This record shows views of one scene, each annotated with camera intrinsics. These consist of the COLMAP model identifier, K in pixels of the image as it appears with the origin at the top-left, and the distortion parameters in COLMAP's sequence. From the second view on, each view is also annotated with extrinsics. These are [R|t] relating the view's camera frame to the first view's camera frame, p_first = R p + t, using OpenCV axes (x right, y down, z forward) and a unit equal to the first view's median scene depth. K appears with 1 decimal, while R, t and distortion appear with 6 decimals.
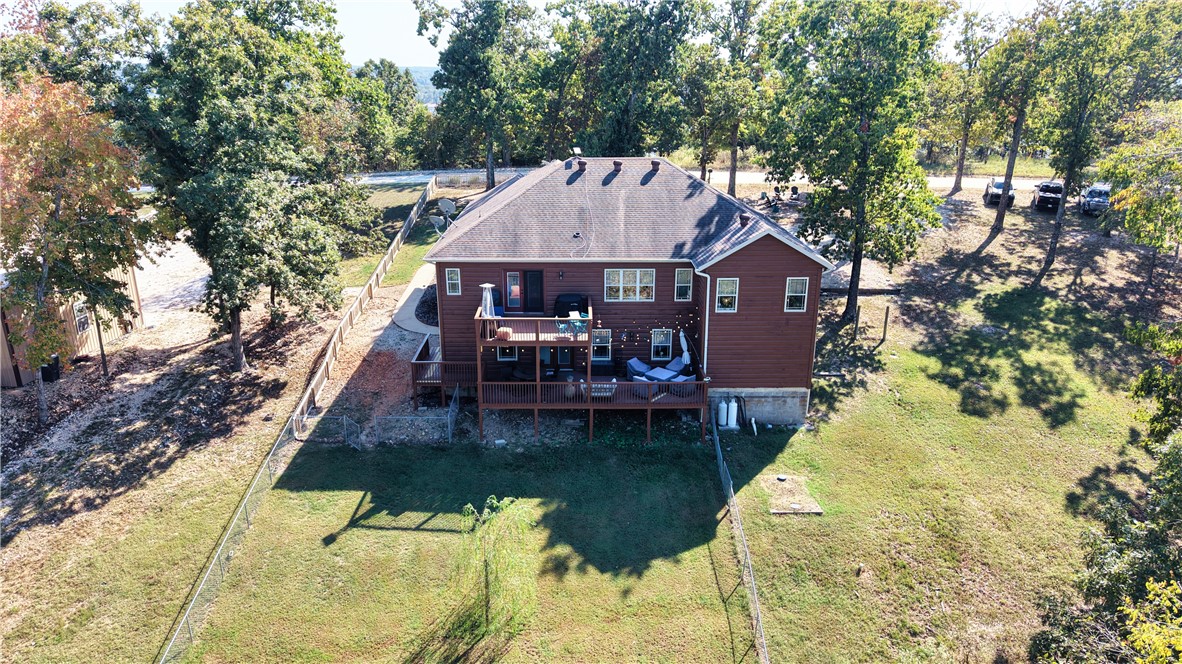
lens RADIAL K [[841.5, 0, 569.2], [0, 841.5, 332.3], [0, 0, 1]] dist [0.004541, 0.000931]
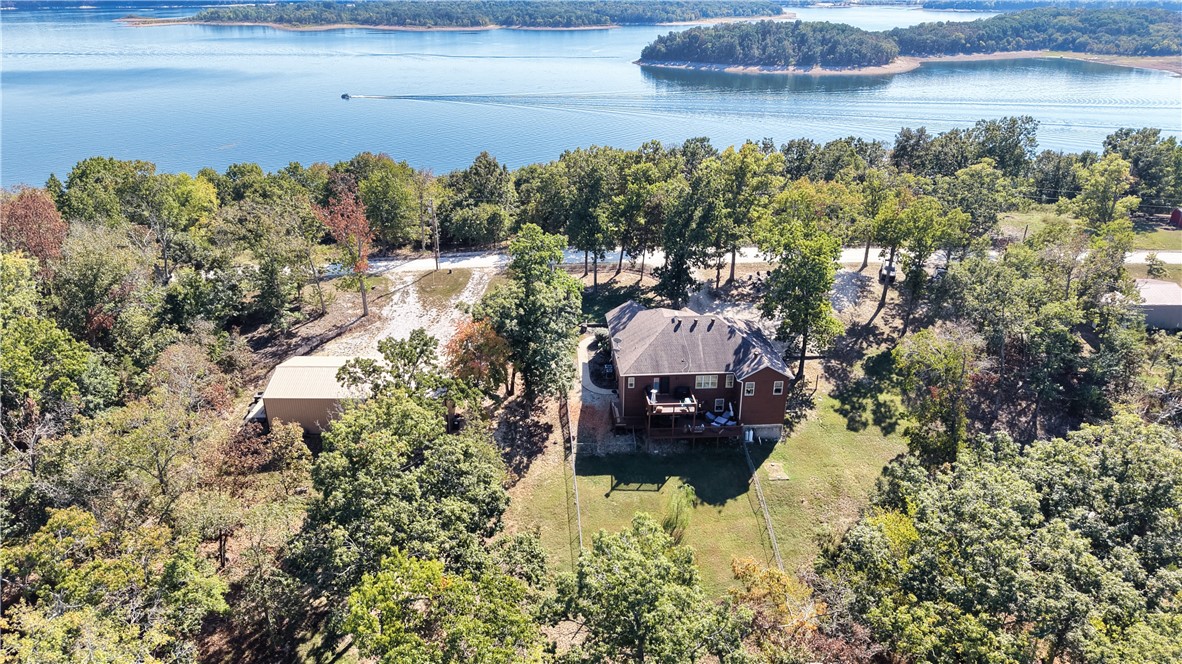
lens RADIAL K [[757.1, 0, 591.0], [0, 757.1, 332.0], [0, 0, 1]] dist [0.005140, 0.000247]
pose [[0.998663, -0.022973, 0.046318, -0.315069], [0.019521, 0.997094, 0.073636, -0.326476], [-0.047875, -0.072633, 0.996209, -0.982289]]
